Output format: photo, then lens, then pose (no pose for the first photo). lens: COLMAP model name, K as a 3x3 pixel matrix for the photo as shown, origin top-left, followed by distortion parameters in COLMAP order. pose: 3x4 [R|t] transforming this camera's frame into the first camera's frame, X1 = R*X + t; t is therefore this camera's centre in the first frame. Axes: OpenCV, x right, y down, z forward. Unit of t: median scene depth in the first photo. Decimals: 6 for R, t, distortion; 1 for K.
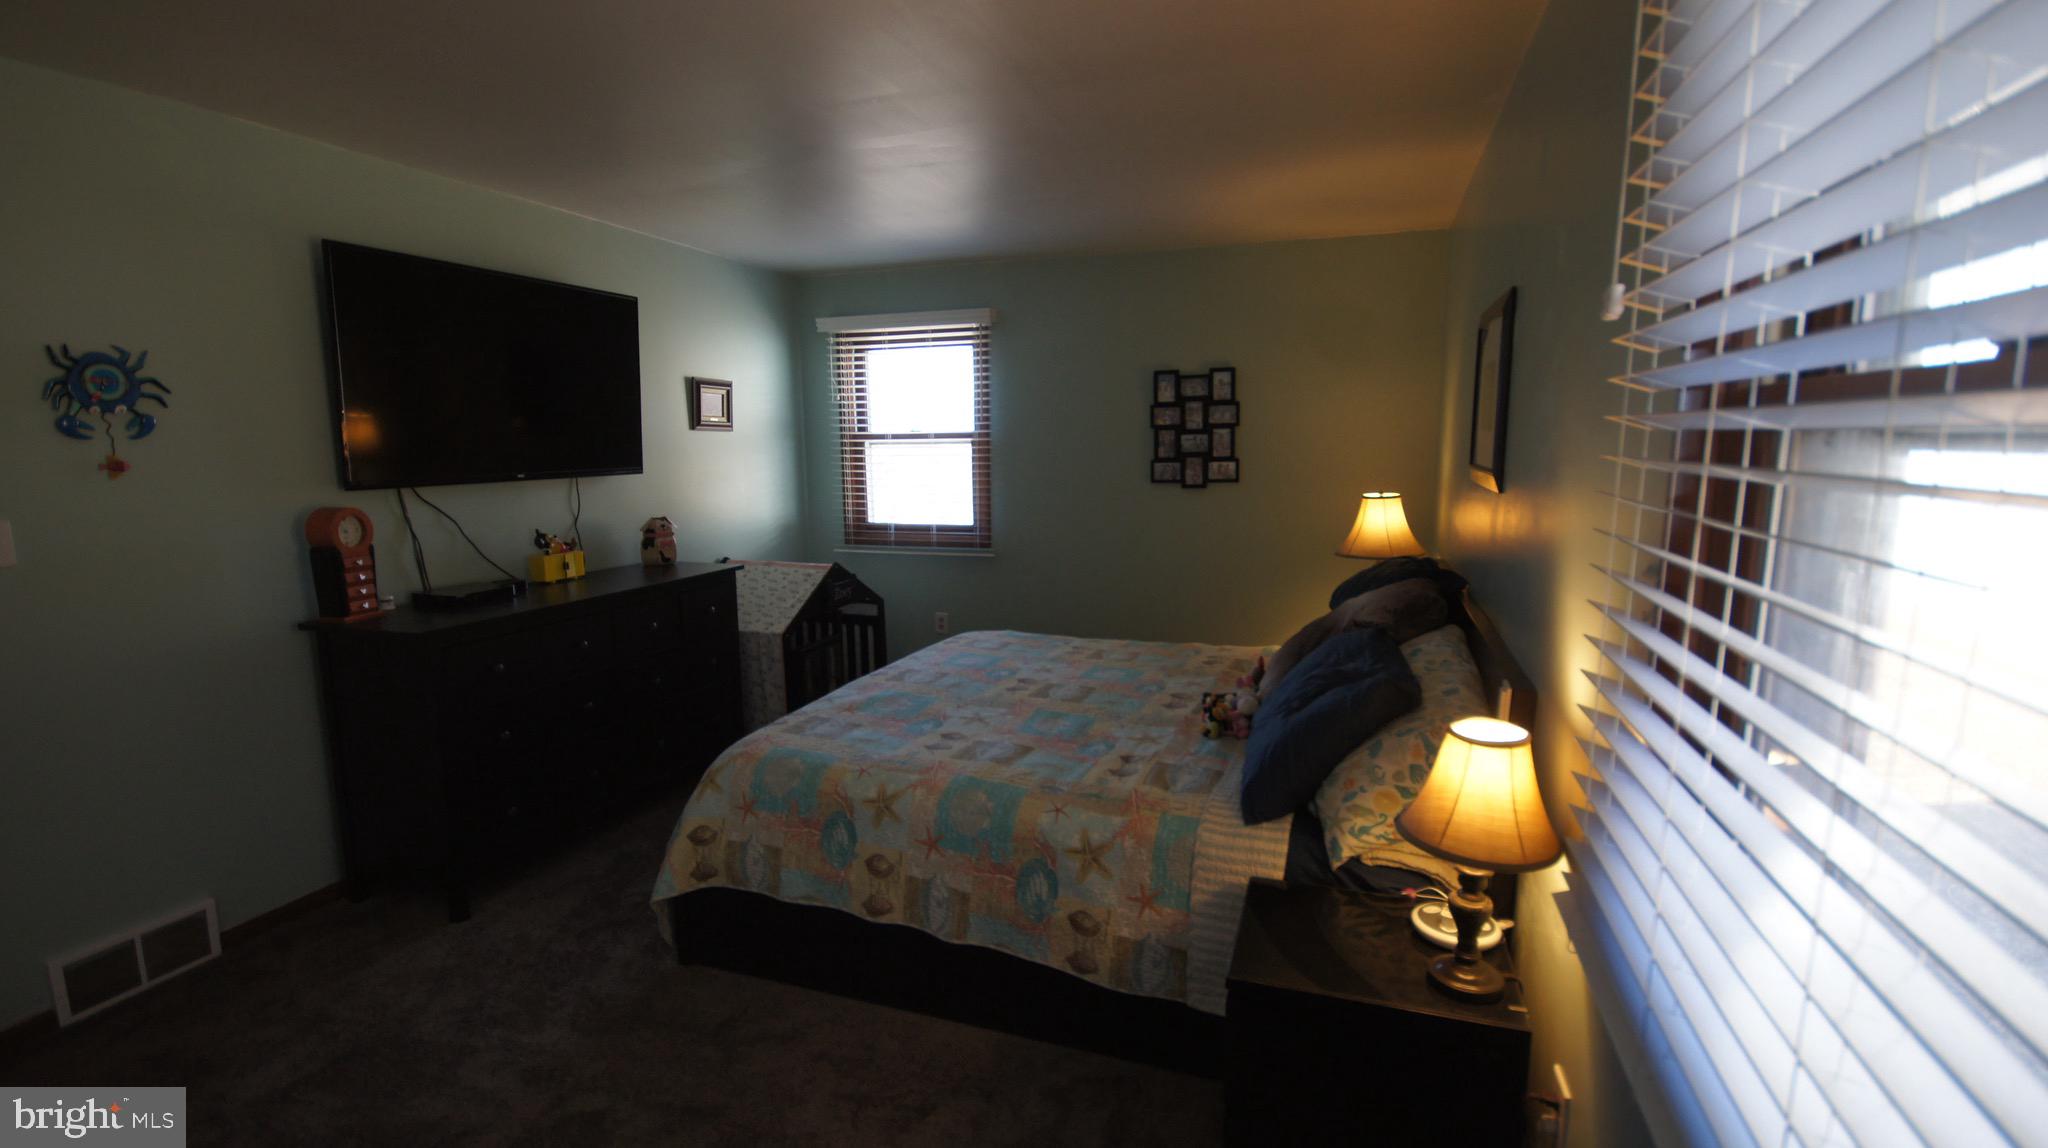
lens RADIAL K [[928.6, 0, 1024.7], [0, 928.6, 598.2], [0, 0, 1]] dist [0.005433, -0.007530]
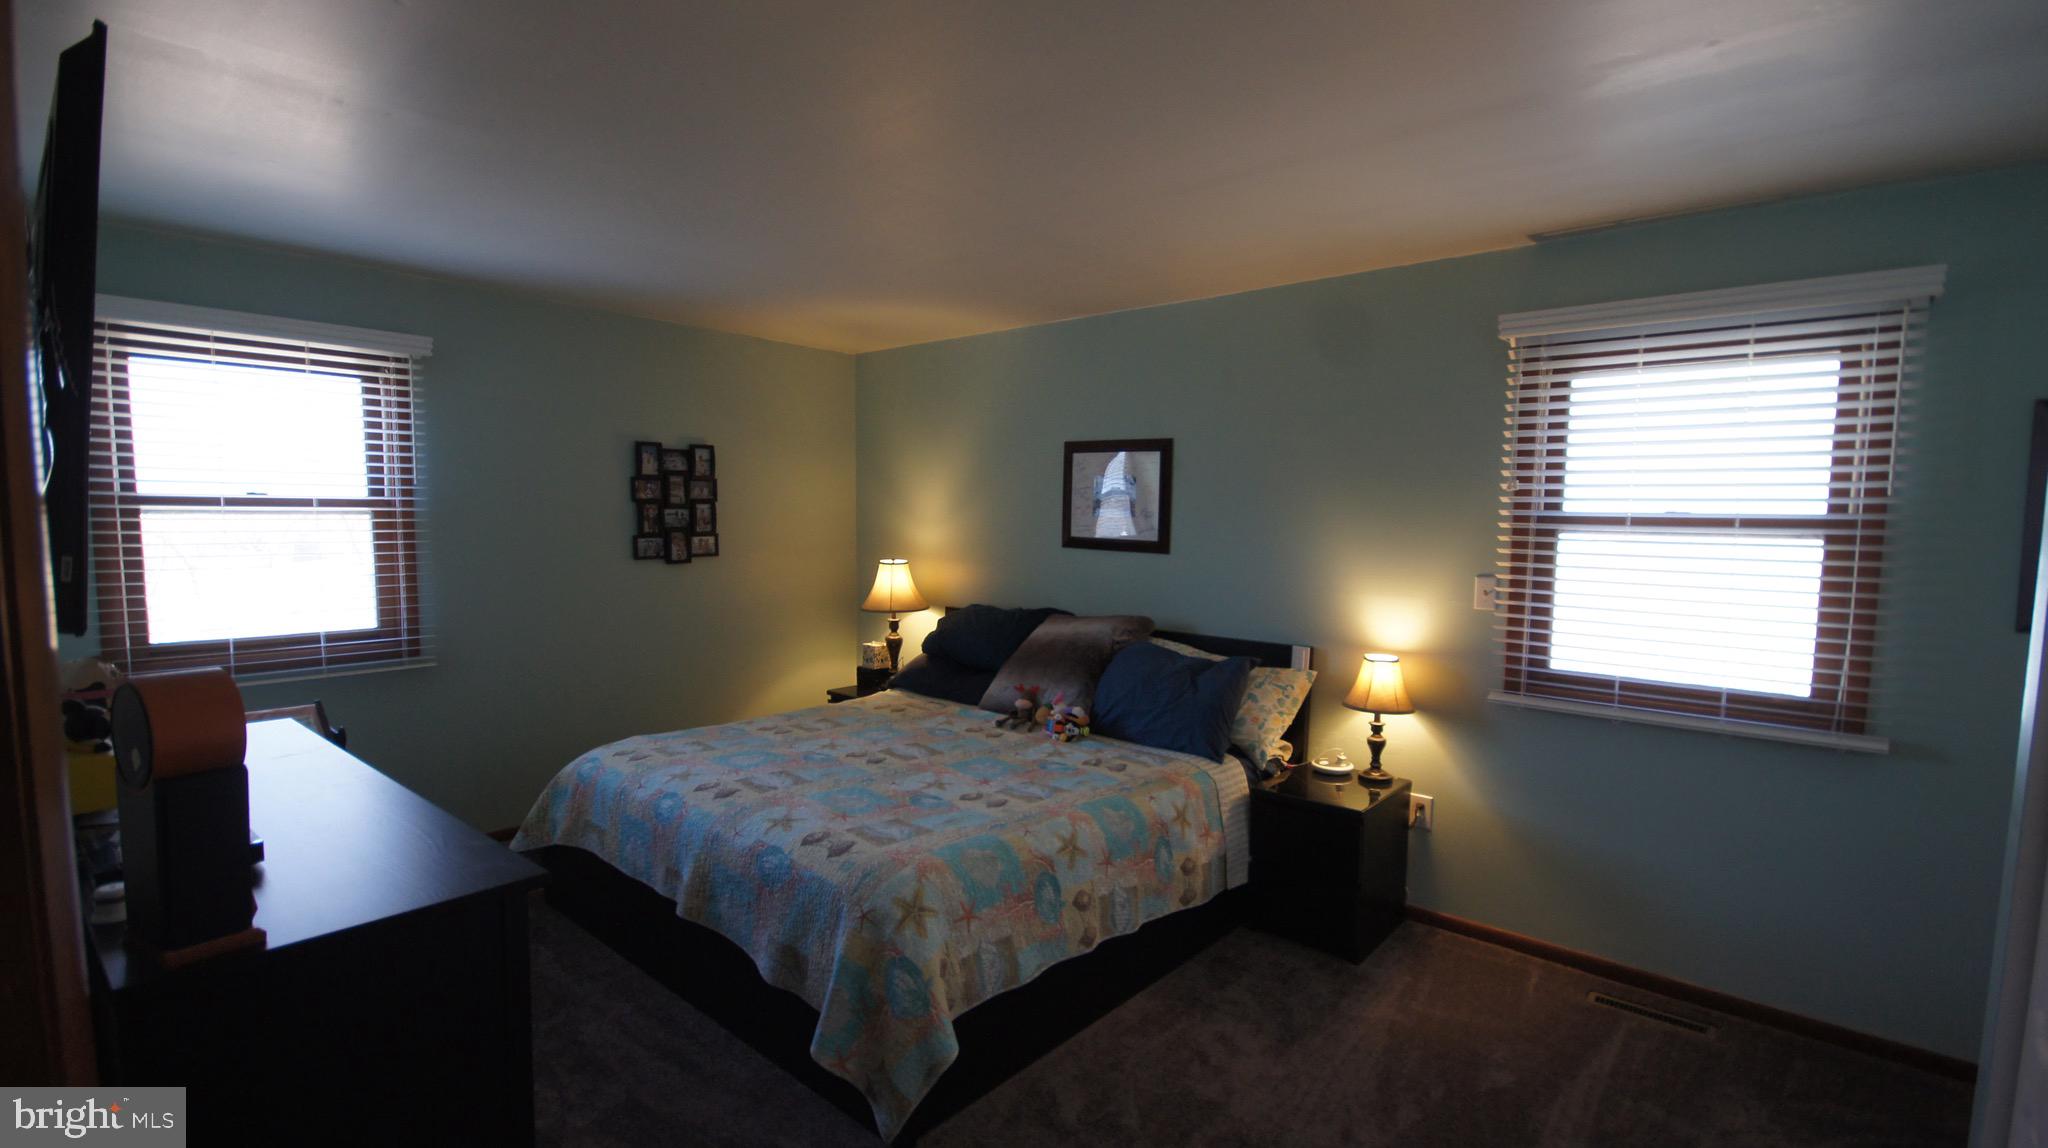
lens RADIAL K [[928.6, 0, 1039.3], [0, 928.6, 599.6], [0, 0, 1]] dist [0.005433, -0.007530]
pose [[0.354669, -0.072307, 0.932192, -1.021722], [0.138897, 0.990017, 0.023946, -0.088766], [-0.924618, 0.120985, 0.361171, 0.519559]]
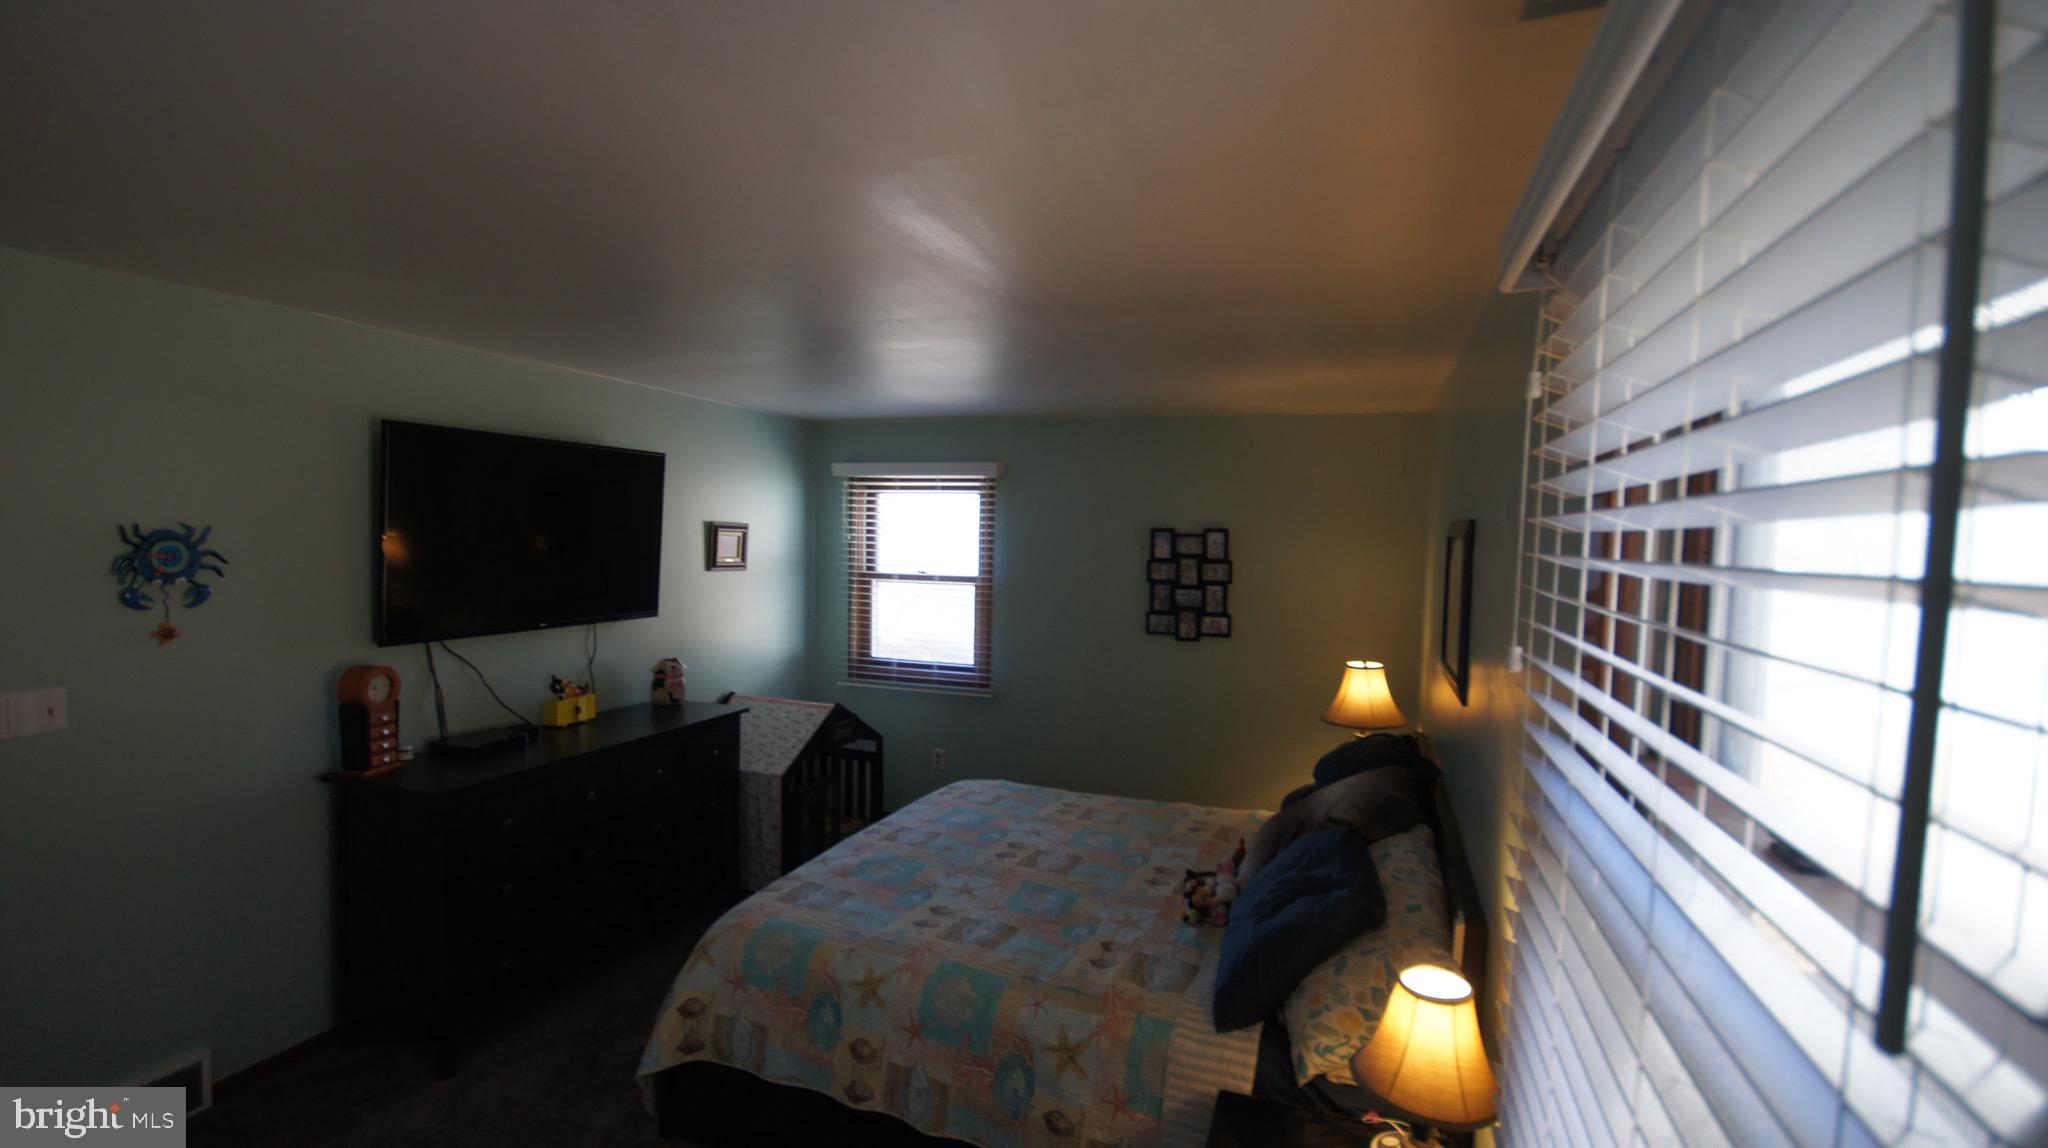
lens RADIAL K [[928.6, 0, 1025.0], [0, 928.6, 599.7], [0, 0, 1]] dist [0.005433, -0.007530]
pose [[0.999440, 0.032855, -0.006397, 0.011242], [-0.033326, 0.994576, -0.098529, -0.096363], [0.003125, 0.098687, 0.995114, -0.059743]]
